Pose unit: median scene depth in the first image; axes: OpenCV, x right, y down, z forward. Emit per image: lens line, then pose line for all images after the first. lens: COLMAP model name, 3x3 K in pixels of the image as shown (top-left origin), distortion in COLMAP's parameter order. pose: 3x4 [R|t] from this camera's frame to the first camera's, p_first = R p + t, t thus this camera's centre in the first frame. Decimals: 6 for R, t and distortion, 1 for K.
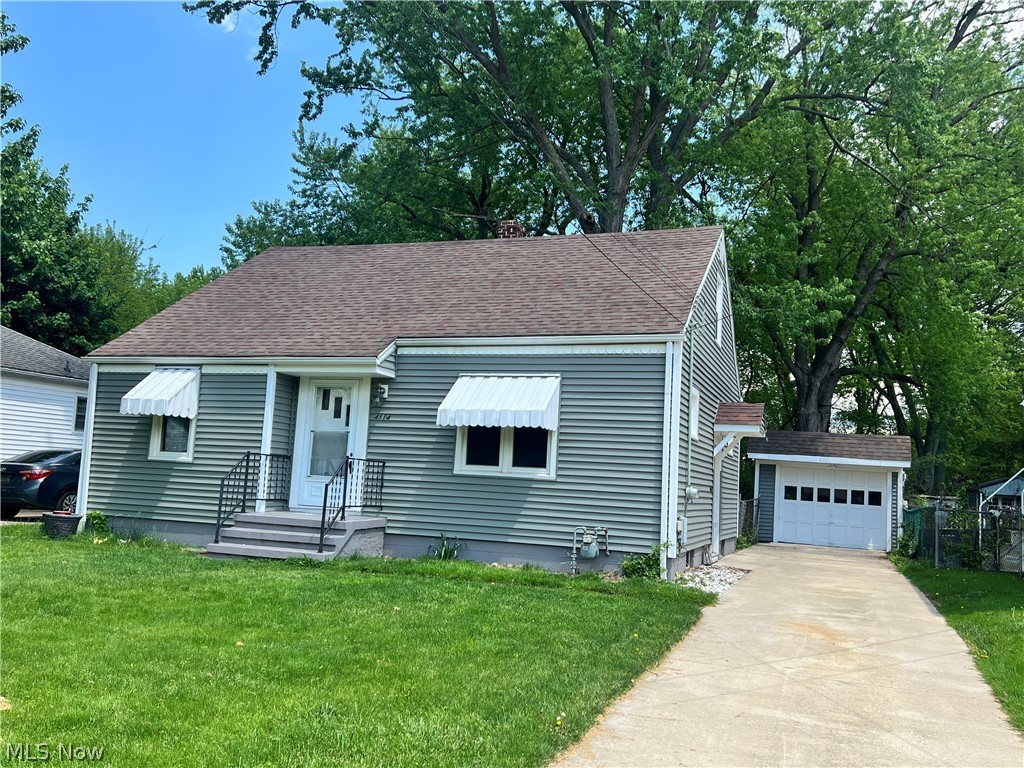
lens RADIAL K [[886.8, 0, 520.5], [0, 886.8, 386.9], [0, 0, 1]] dist [0.125710, -0.228977]
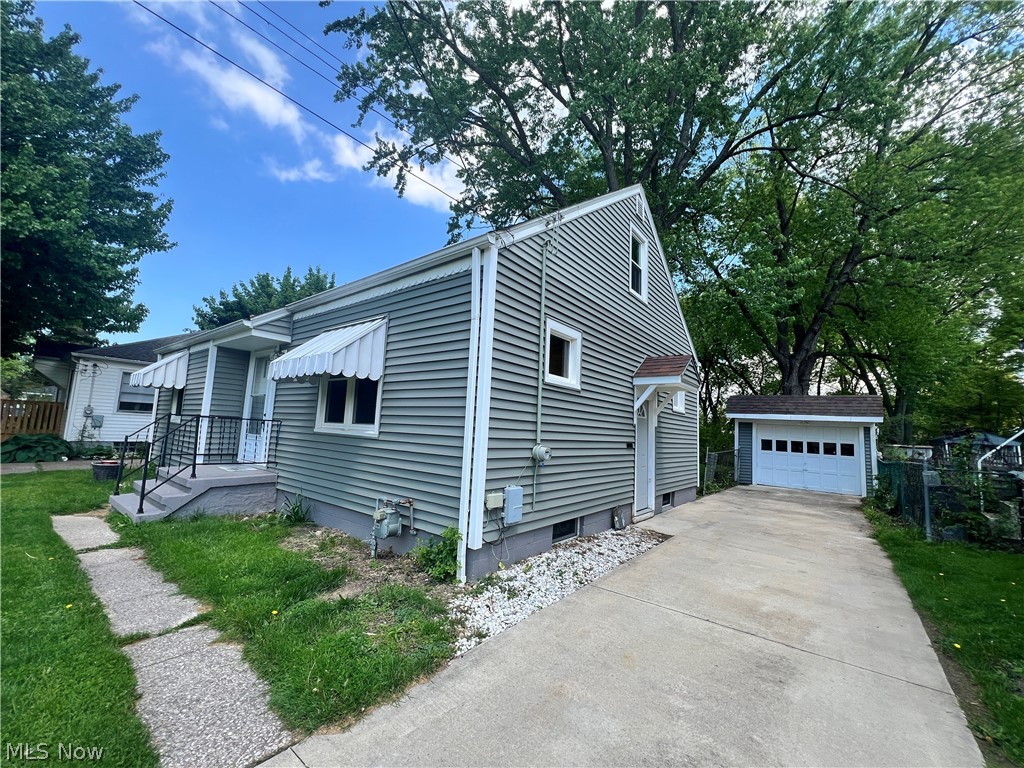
lens RADIAL K [[408.8, 0, 515.0], [0, 408.8, 384.2], [0, 0, 1]] dist [0.006440, 0.000232]
pose [[0.948835, -0.045320, -0.312503, 0.248746], [0.038629, 0.998873, -0.027570, 0.059710], [0.313401, 0.014088, 0.949516, 0.574692]]
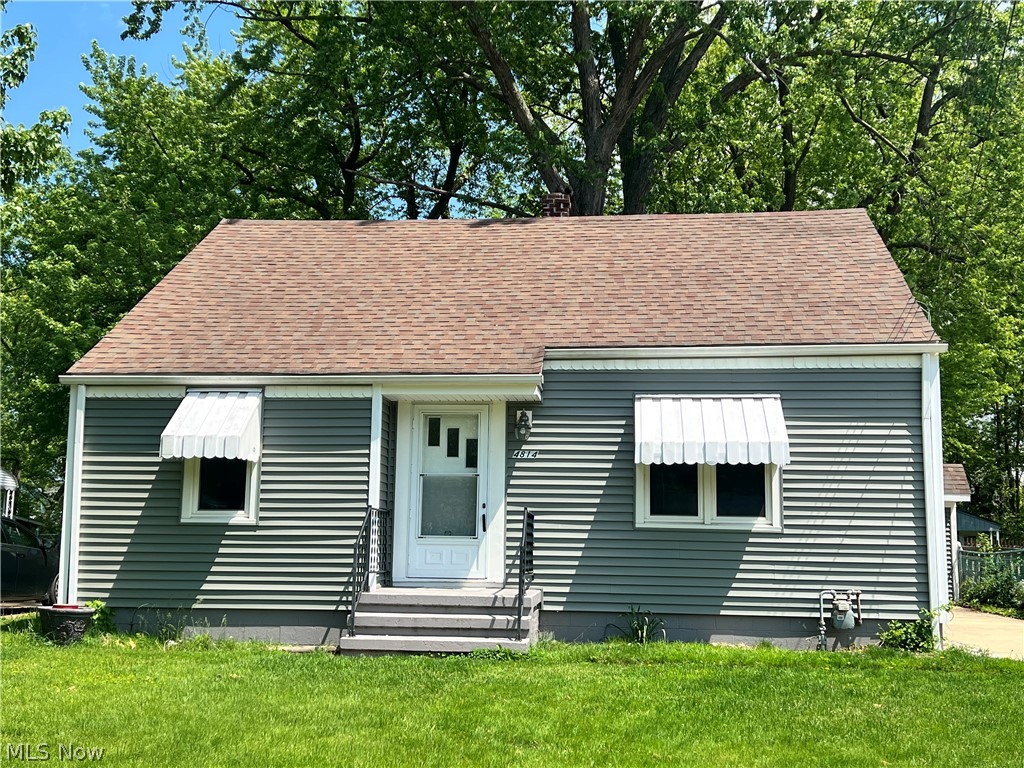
lens RADIAL K [[1167.1, 0, 512.6], [0, 1167.1, 382.5], [0, 0, 1]] dist [0.089496, -0.014727]
pose [[0.971769, -0.007354, 0.235821, -0.369273], [0.012453, 0.999720, -0.020138, -0.006219], [-0.235607, 0.022506, 0.971588, 0.049303]]
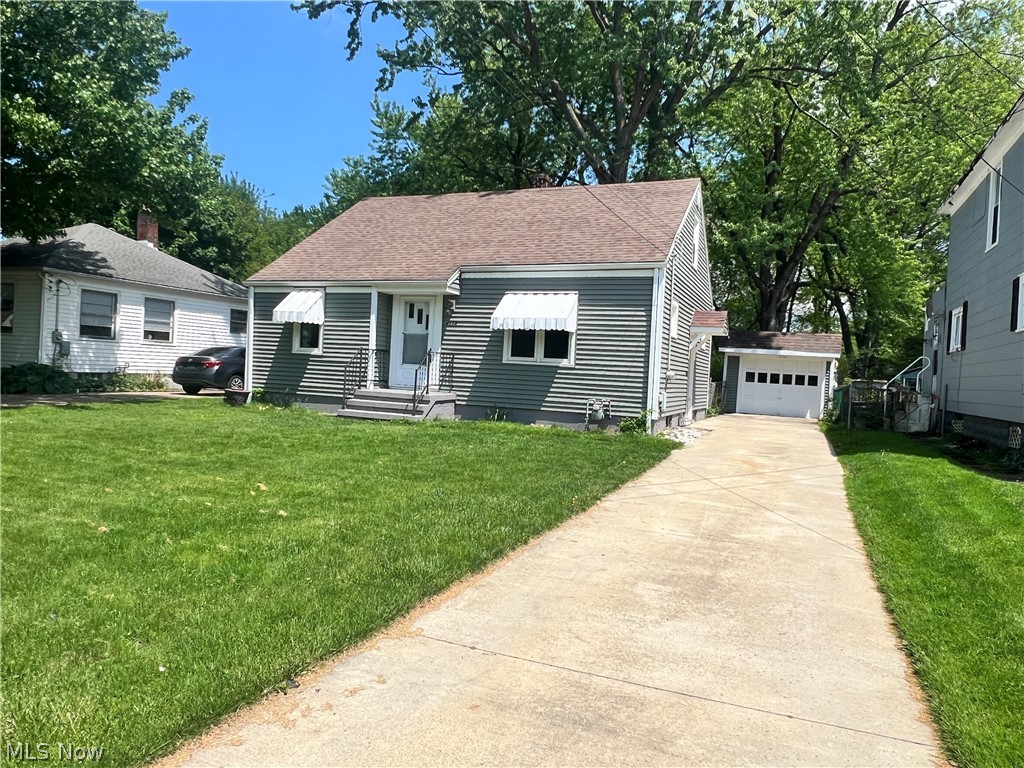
lens RADIAL K [[705.6, 0, 511.0], [0, 705.6, 379.8], [0, 0, 1]] dist [0.001128, -0.000031]
pose [[0.998634, -0.001588, -0.052220, -0.002318], [0.007689, 0.993120, 0.116849, -0.006412], [0.051676, -0.117091, 0.991776, -0.110221]]
